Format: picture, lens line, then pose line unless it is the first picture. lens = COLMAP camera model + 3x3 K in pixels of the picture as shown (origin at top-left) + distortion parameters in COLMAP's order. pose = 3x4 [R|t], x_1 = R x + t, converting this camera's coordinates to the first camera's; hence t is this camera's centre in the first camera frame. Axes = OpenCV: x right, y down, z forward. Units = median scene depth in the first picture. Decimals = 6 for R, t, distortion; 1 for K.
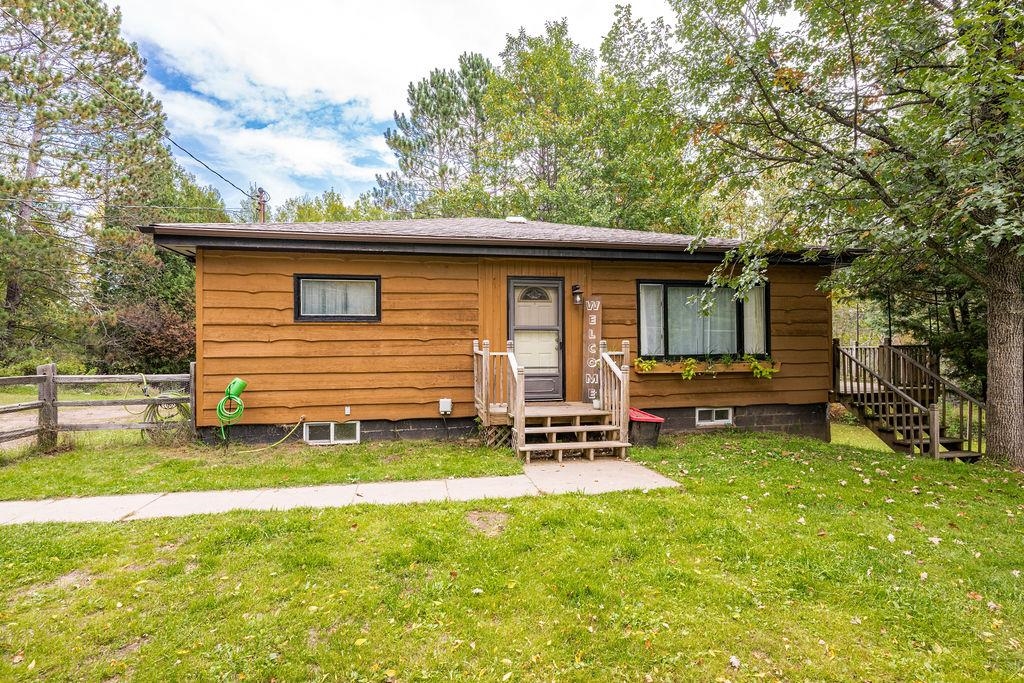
lens RADIAL K [[487.7, 0, 506.8], [0, 487.7, 339.3], [0, 0, 1]] dist [-0.003980, 0.002885]
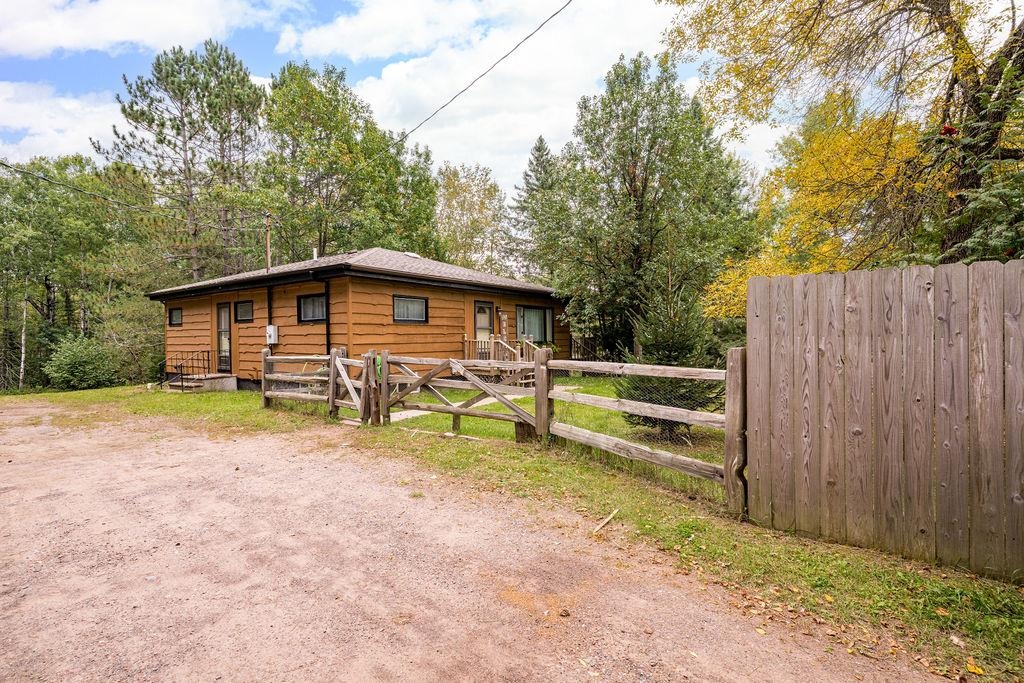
lens RADIAL K [[487.7, 0, 514.1], [0, 487.7, 342.1], [0, 0, 1]] dist [-0.003980, 0.002885]
pose [[0.710940, -0.006817, 0.703219, -1.265198], [-0.005067, 0.999877, 0.014815, 0.003426], [-0.703234, -0.014096, 0.710819, -0.476620]]
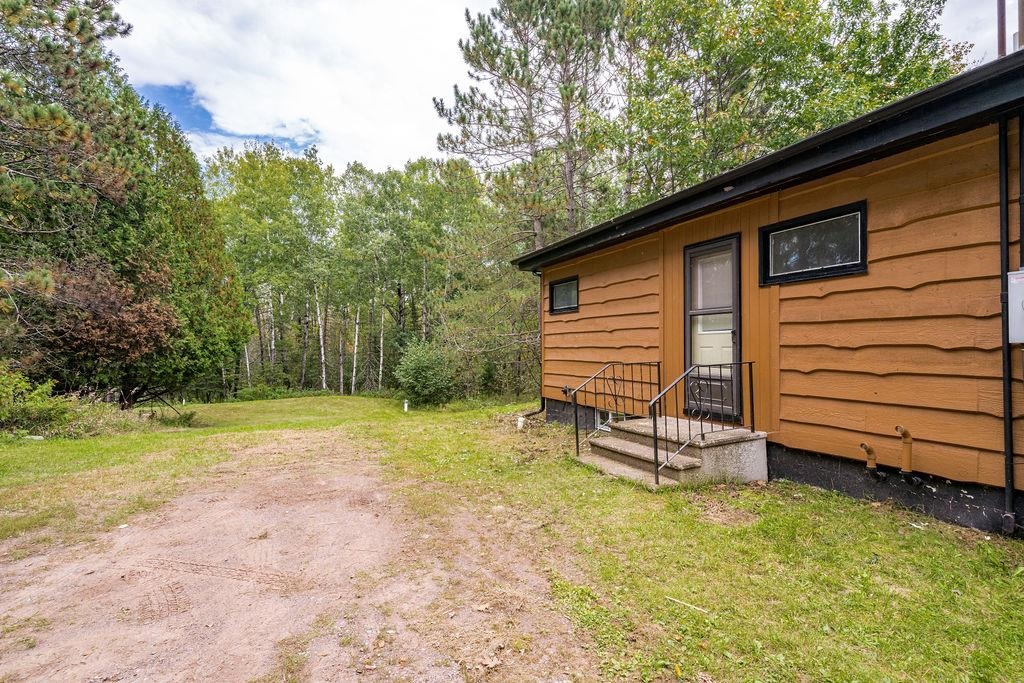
lens RADIAL K [[487.7, 0, 512.1], [0, 487.7, 346.4], [0, 0, 1]] dist [-0.003980, 0.002885]
pose [[0.972268, -0.002848, 0.233854, -1.197781], [-0.000302, 0.999910, 0.013433, 0.036204], [-0.233871, -0.013131, 0.972179, 1.052004]]
